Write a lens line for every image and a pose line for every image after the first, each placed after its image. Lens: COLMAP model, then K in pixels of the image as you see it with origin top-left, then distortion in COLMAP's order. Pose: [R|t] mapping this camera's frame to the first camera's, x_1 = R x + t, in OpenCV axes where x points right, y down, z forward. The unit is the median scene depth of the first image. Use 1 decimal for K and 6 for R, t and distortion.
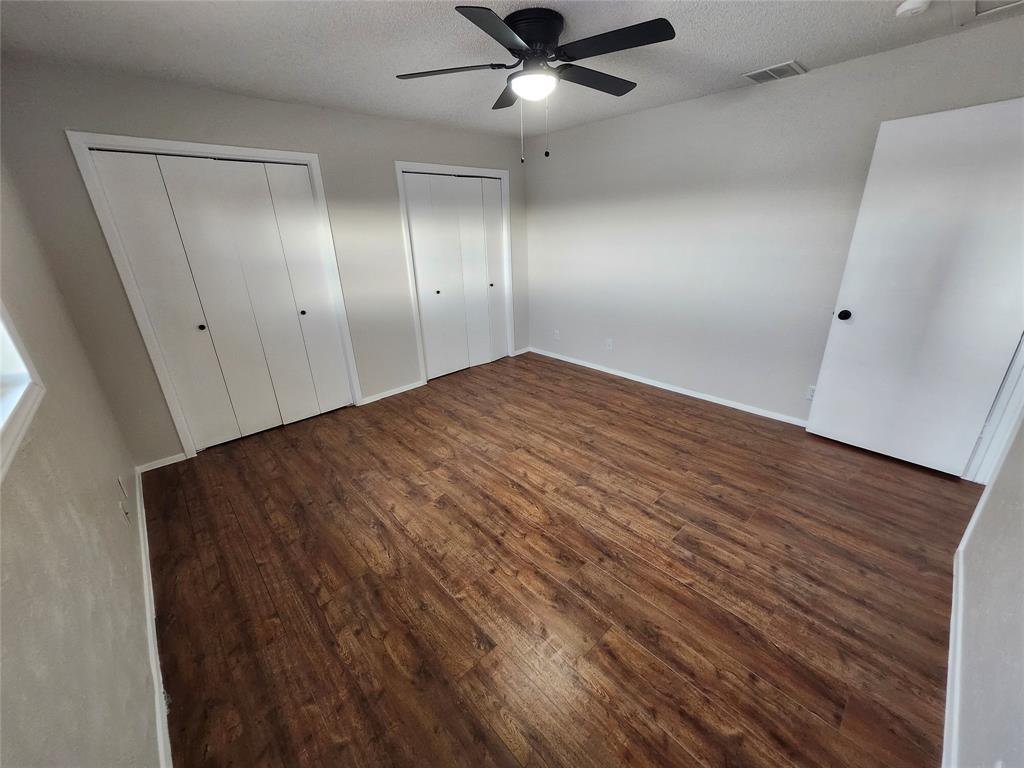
lens RADIAL K [[388.2, 0, 522.5], [0, 388.2, 384.3], [0, 0, 1]] dist [0.000560, -0.000067]
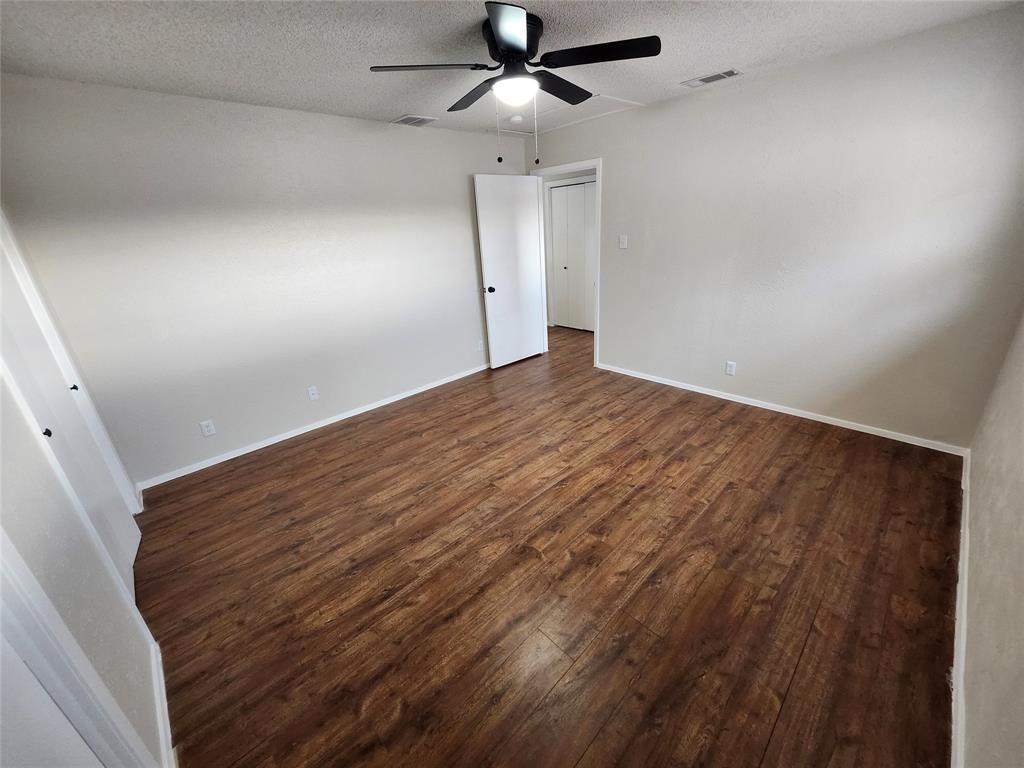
lens RADIAL K [[399.8, 0, 517.4], [0, 399.8, 377.3], [0, 0, 1]] dist [0.001723, 0.000004]
pose [[0.007869, -0.330226, 0.943869, -0.922370], [0.430344, 0.853136, 0.294894, -0.332006], [-0.902631, 0.403868, 0.148824, 0.866934]]
